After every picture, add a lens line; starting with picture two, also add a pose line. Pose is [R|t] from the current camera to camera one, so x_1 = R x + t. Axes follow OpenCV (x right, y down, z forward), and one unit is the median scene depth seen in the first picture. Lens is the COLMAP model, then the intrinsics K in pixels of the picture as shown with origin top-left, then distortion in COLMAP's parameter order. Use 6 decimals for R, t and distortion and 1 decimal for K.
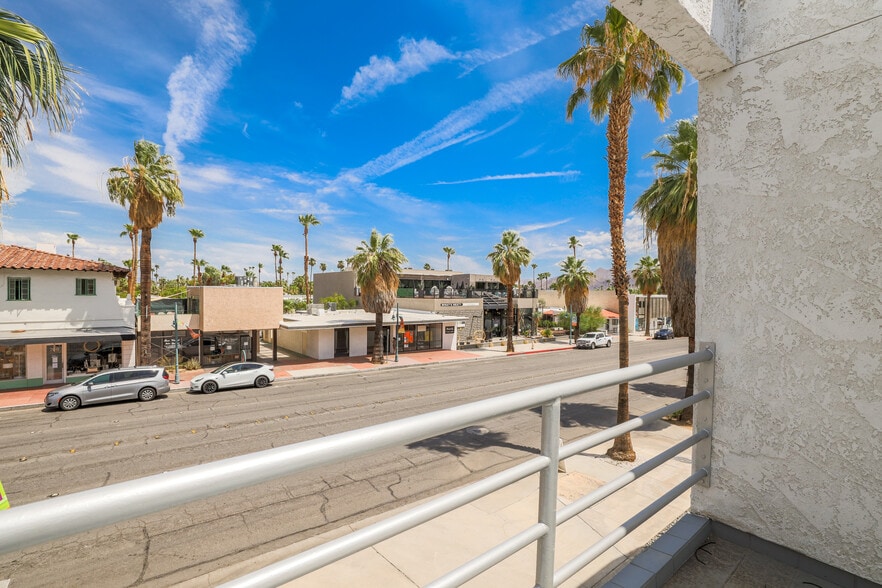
lens RADIAL K [[407.8, 0, 442.4], [0, 407.8, 313.0], [0, 0, 1]] dist [-0.025568, 0.001033]
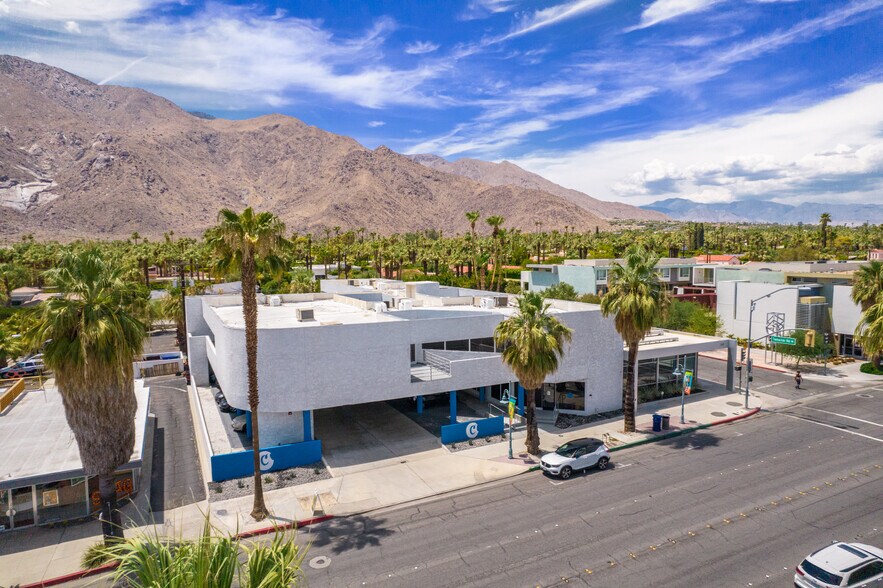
lens RADIAL K [[562.3, 0, 446.6], [0, 562.3, 298.0], [0, 0, 1]] dist [-0.080345, 0.075738]
pose [[-0.979213, -0.022291, 0.201604, -0.367373], [0.007412, 0.989346, 0.145394, -0.417834], [-0.202697, 0.143866, -0.968616, 1.612069]]
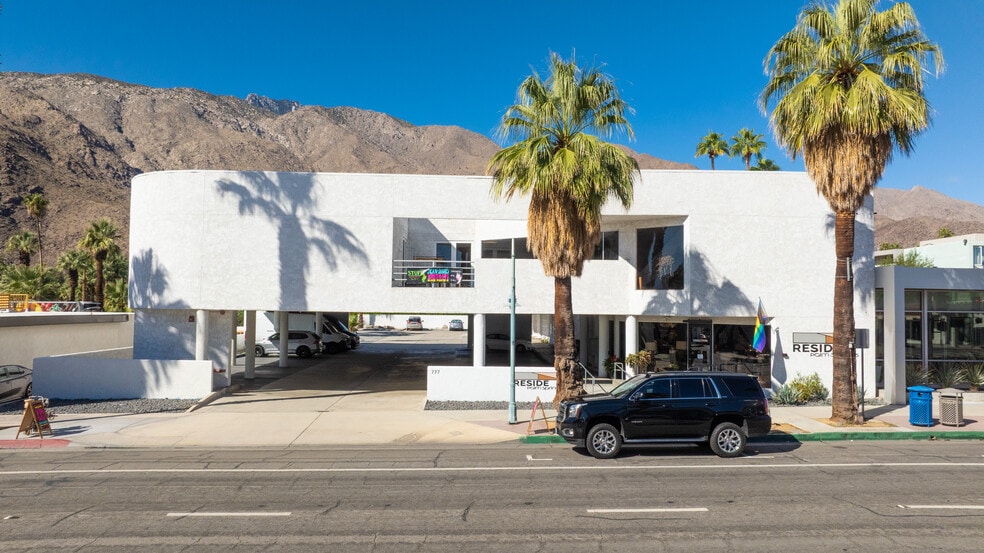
lens RADIAL K [[711.6, 0, 498.4], [0, 711.6, 277.8], [0, 0, 1]] dist [-0.057034, 0.074202]
pose [[-0.801998, 0.002193, 0.597323, -0.760554], [0.011963, 0.999852, 0.012392, 0.030558], [-0.597207, 0.017084, -0.801905, 0.910913]]
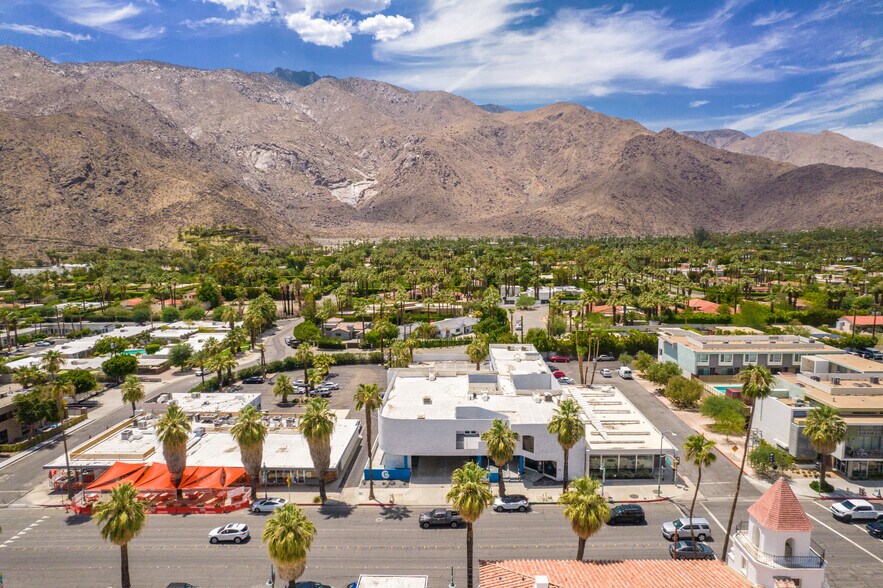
lens RADIAL K [[562.3, 0, 446.6], [0, 562.3, 298.0], [0, 0, 1]] dist [-0.080345, 0.075738]
pose [[-0.767037, -0.079826, 0.636618, -1.940158], [0.034497, 0.985664, 0.165158, -1.370827], [-0.640675, 0.148644, -0.753287, 2.496590]]
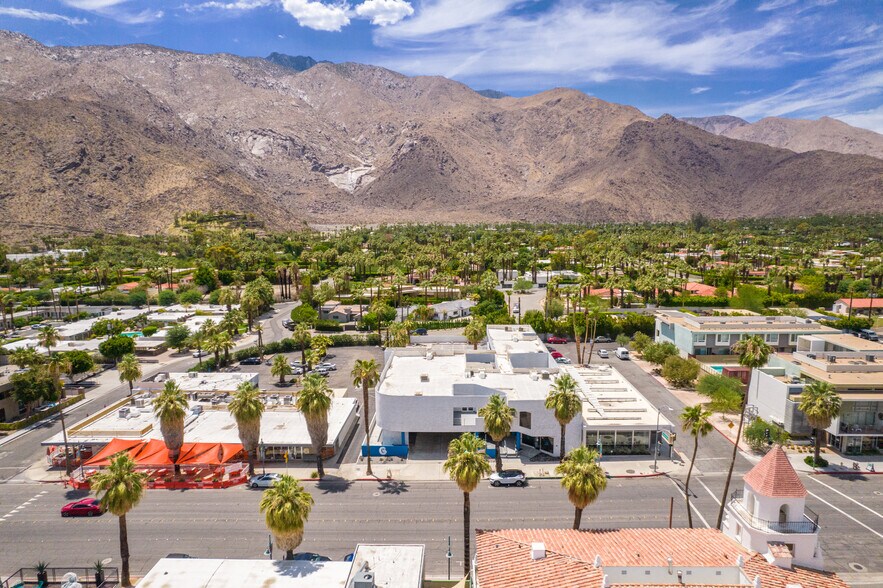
lens RADIAL K [[562.3, 0, 446.6], [0, 562.3, 298.0], [0, 0, 1]] dist [-0.080345, 0.075738]
pose [[-0.769668, -0.094676, 0.631385, -1.942038], [0.033560, 0.981577, 0.188098, -1.309141], [-0.637561, 0.165963, -0.752311, 2.498892]]
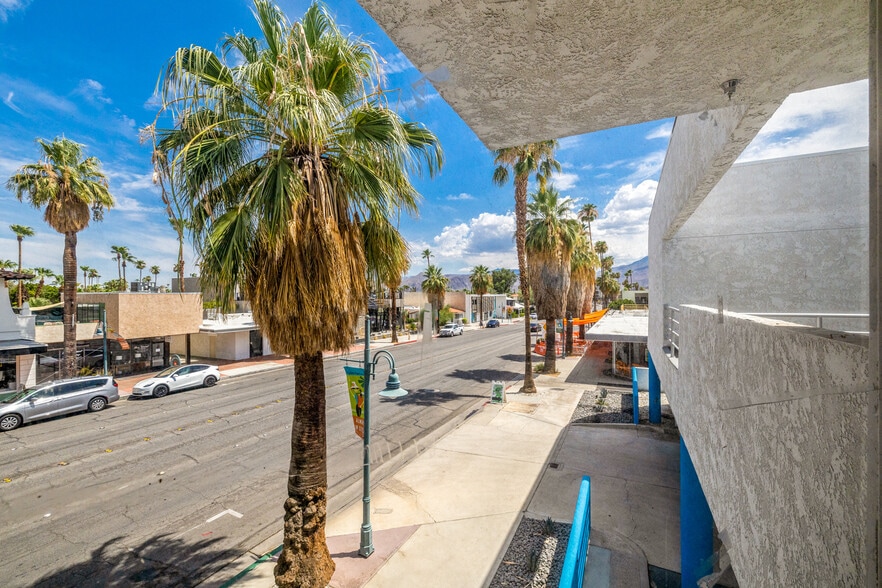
lens RADIAL K [[374.2, 0, 441.0], [0, 374.2, 294.0], [0, 0, 1]] dist [-0.000250, -0.000304]
pose [[0.906850, -0.016399, 0.421135, -0.323105], [0.039091, 0.998208, -0.045306, 0.009504], [-0.419637, 0.057548, 0.905866, -0.162152]]
